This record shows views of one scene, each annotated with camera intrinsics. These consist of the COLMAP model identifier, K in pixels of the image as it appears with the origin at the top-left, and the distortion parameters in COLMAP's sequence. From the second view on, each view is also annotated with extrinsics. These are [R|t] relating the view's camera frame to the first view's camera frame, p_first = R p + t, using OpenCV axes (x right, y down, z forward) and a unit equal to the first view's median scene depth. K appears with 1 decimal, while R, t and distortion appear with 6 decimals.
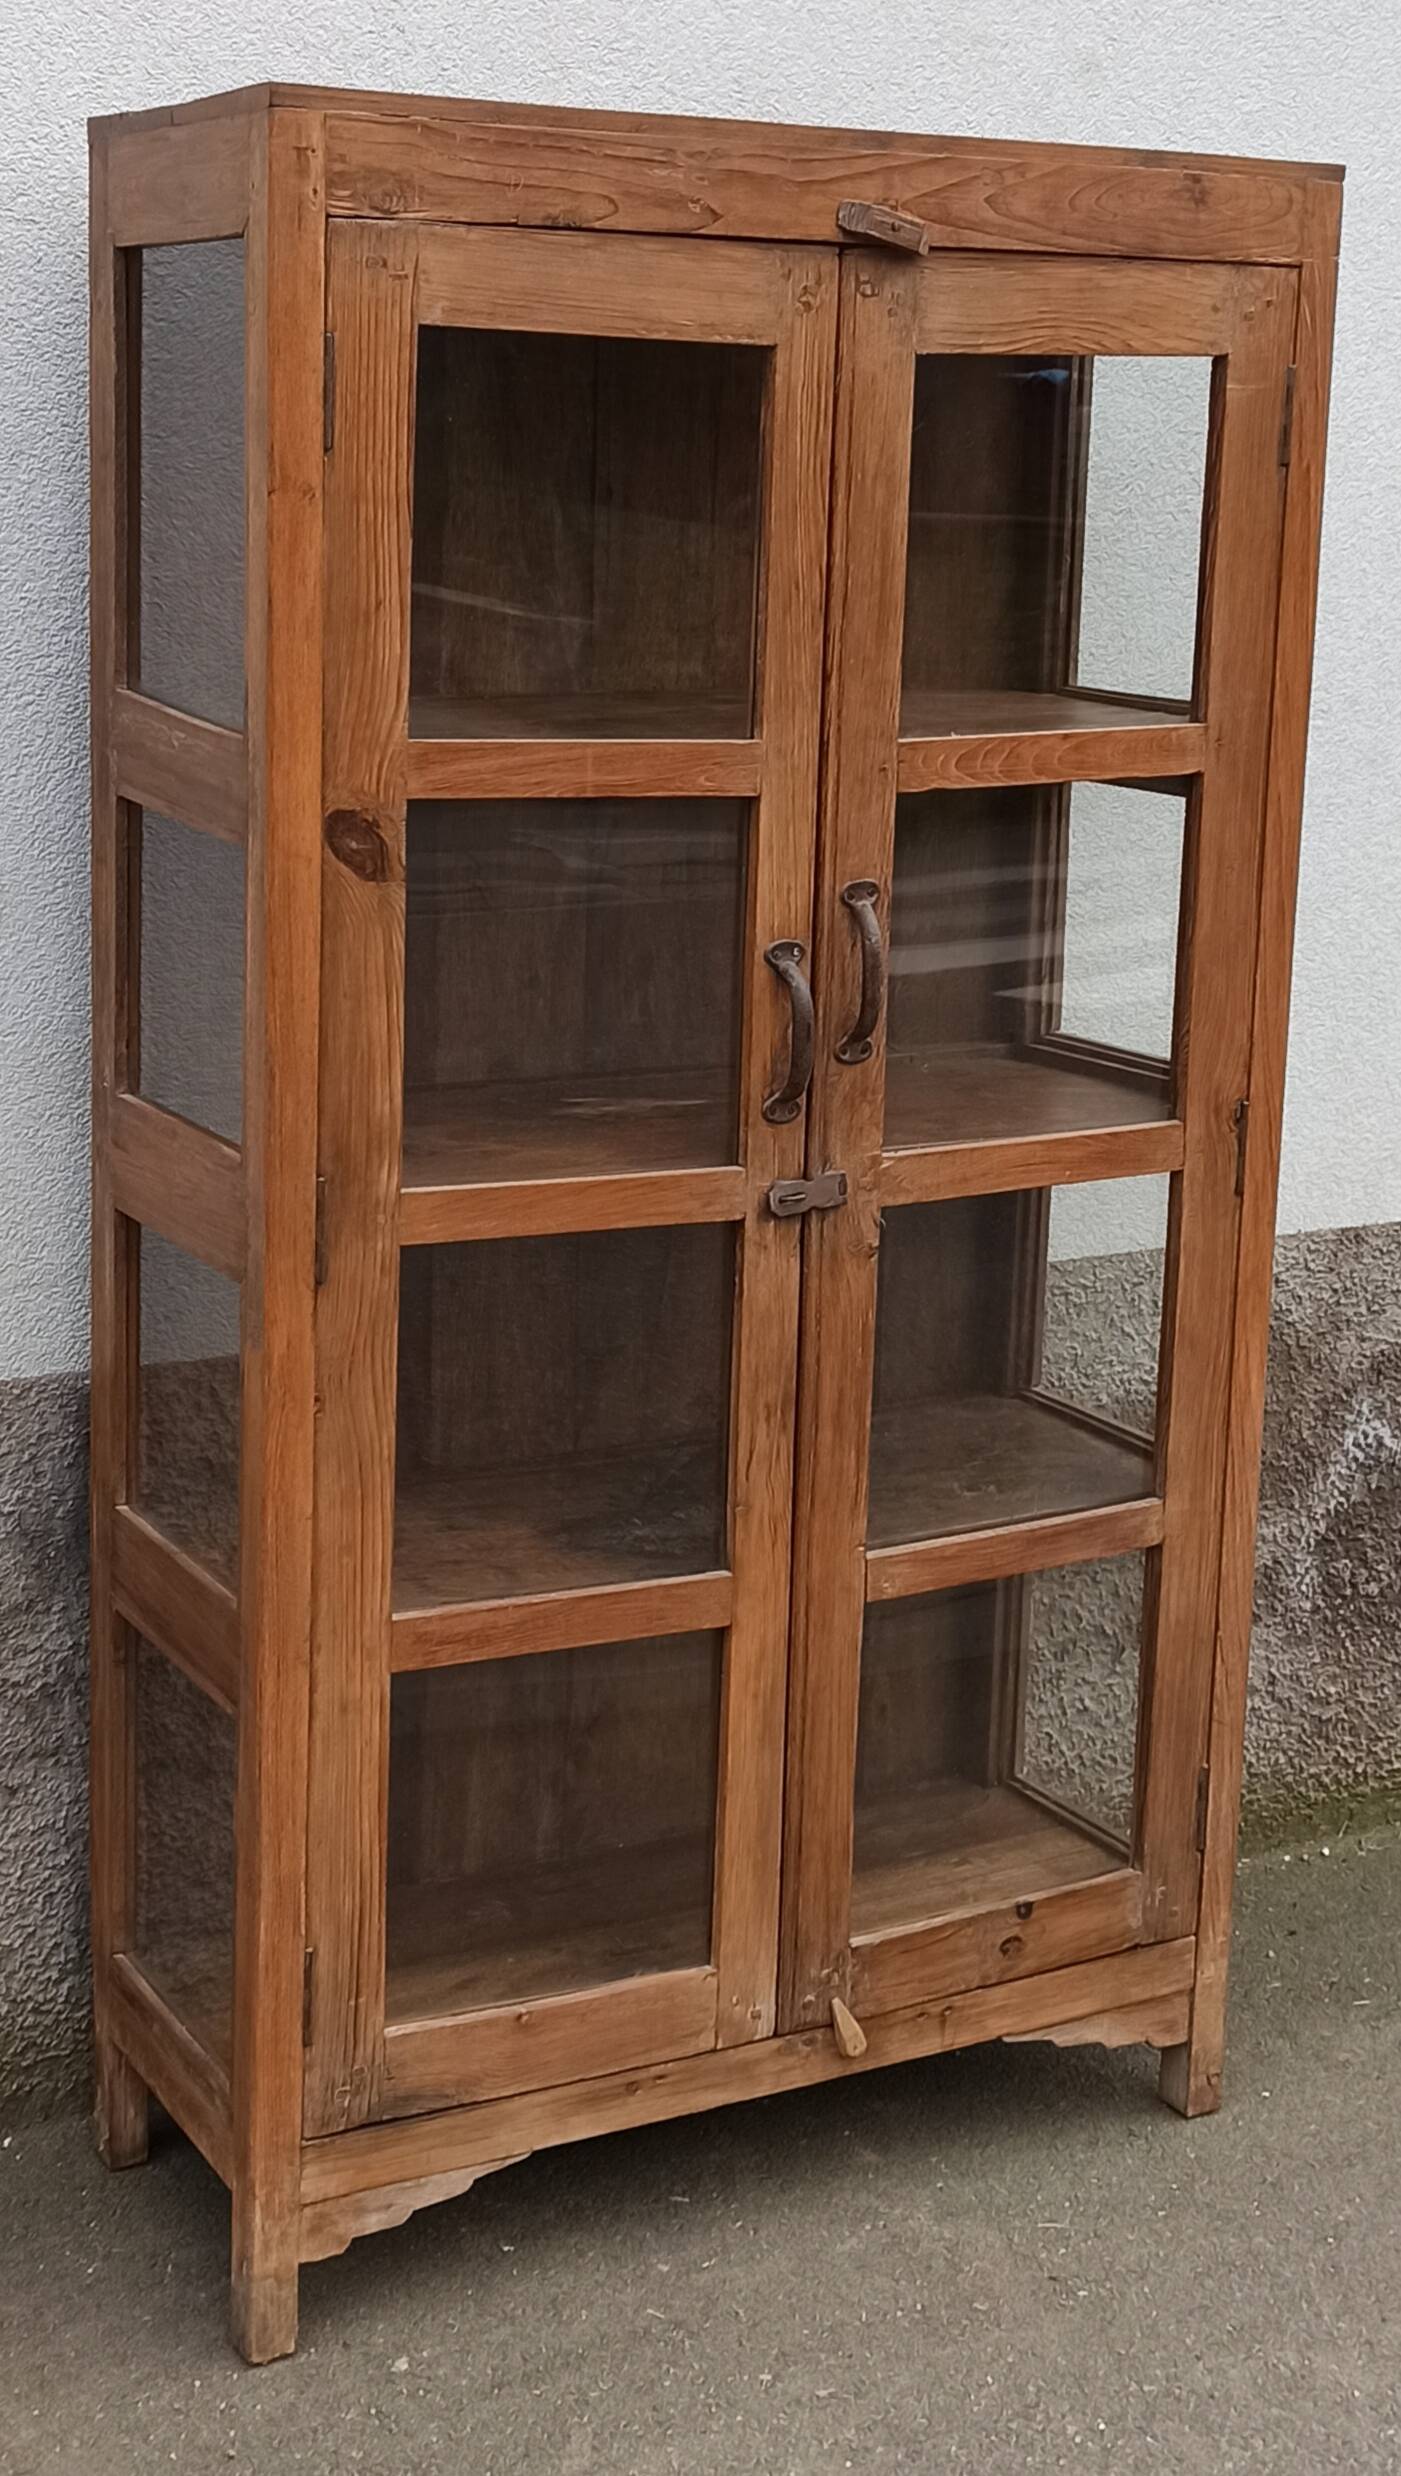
lens RADIAL K [[3380.8, 0, 677.4], [0, 3380.8, 1110.0], [0, 0, 1]] dist [0.048275, 0.000000]
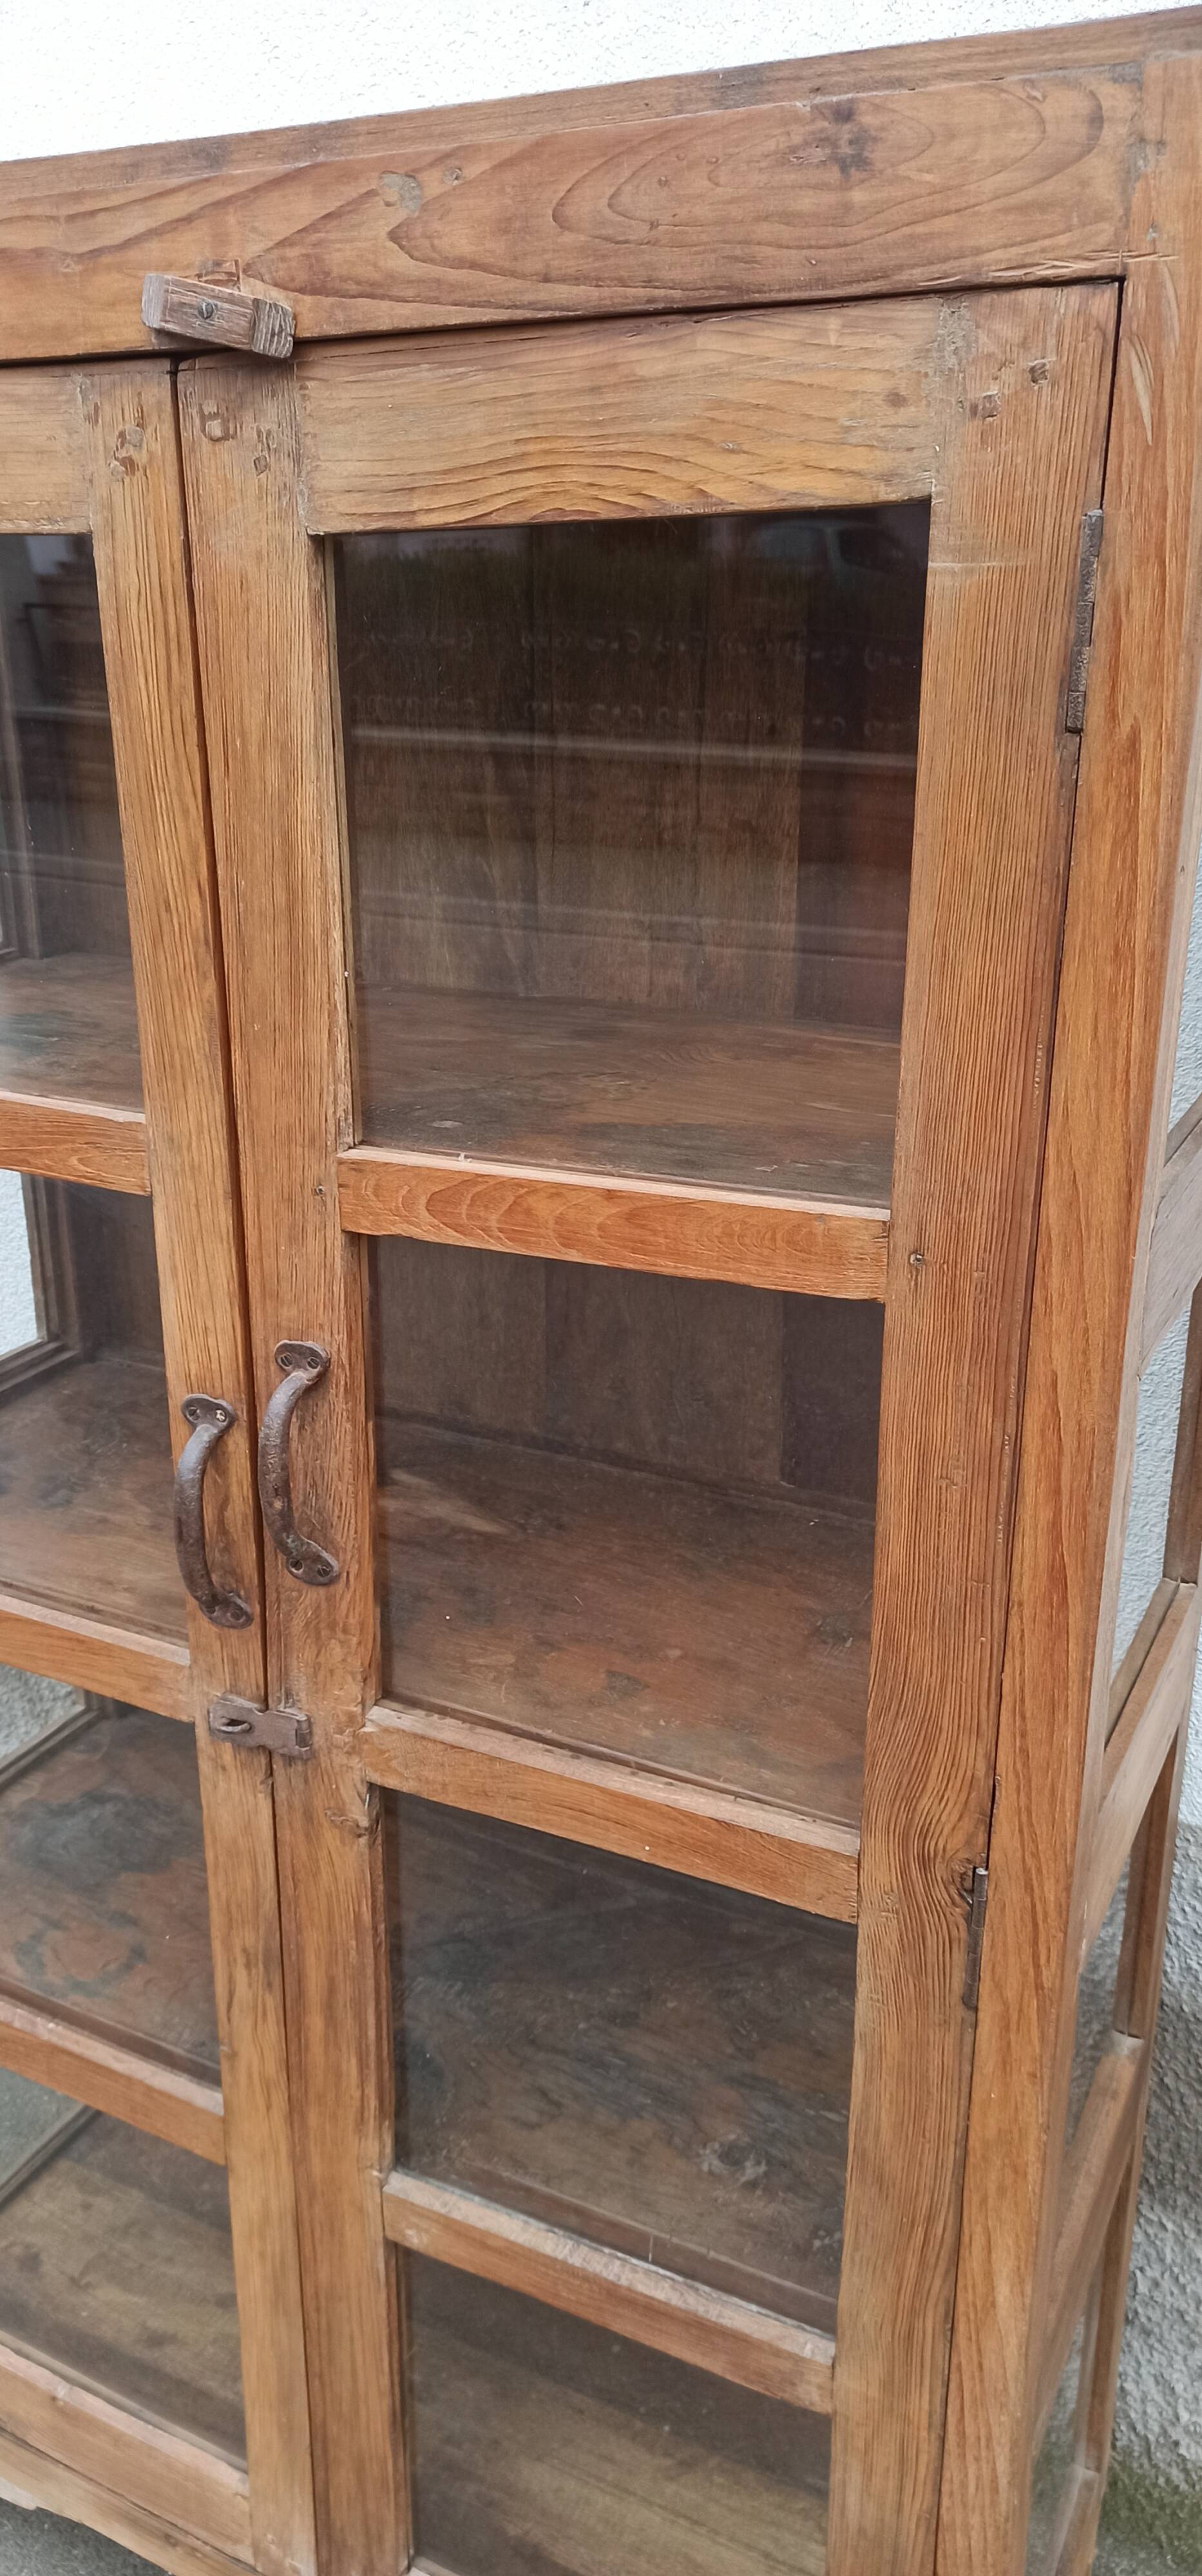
lens RADIAL K [[1918.1, 0, 617.2], [0, 1918.1, 1278.3], [0, 0, 1]] dist [0.051717, -0.049684]
pose [[0.566545, 0.250080, -0.785167, 0.394078], [-0.141893, 0.968211, 0.205996, -0.170281], [0.811723, -0.005296, 0.584019, 0.826878]]
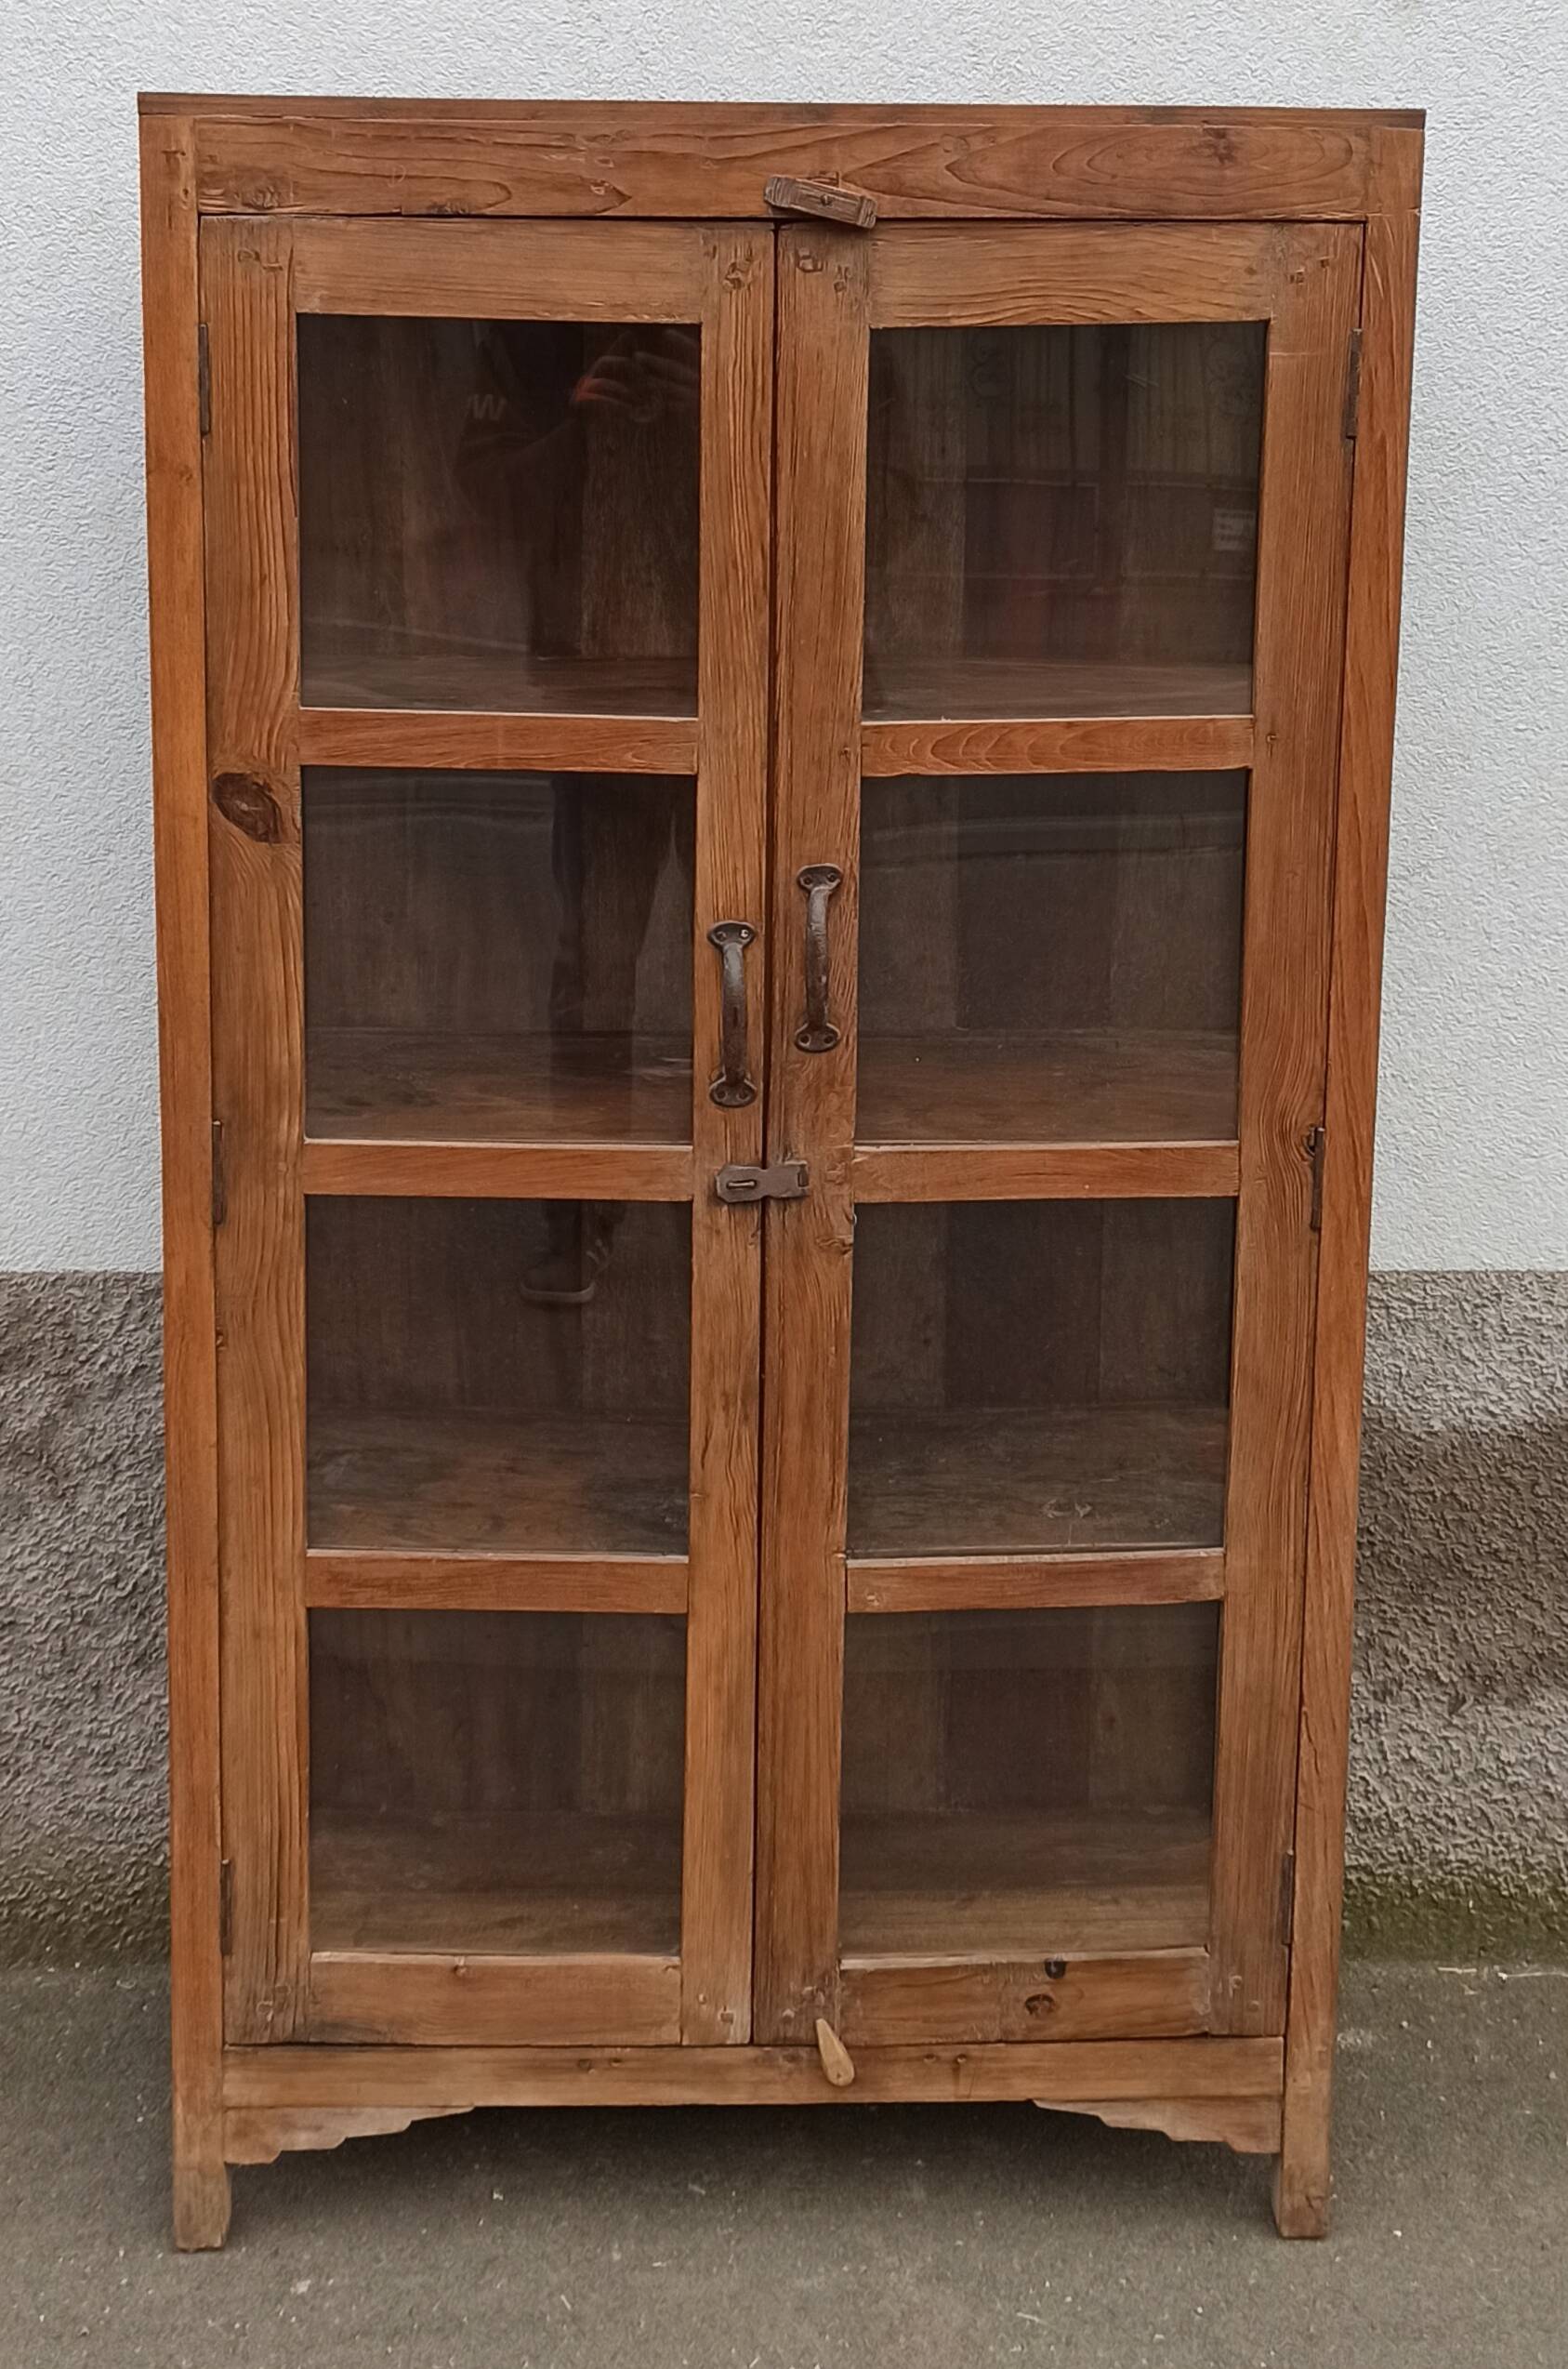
lens RADIAL K [[3147.2, 0, 832.0], [0, 3147.2, 845.4], [0, 0, 1]] dist [0.042853, 0.000000]
pose [[0.893253, 0.059362, -0.445618, 0.460115], [-0.075531, 0.996970, -0.018595, -0.057223], [0.443164, 0.050268, 0.895030, 0.194237]]
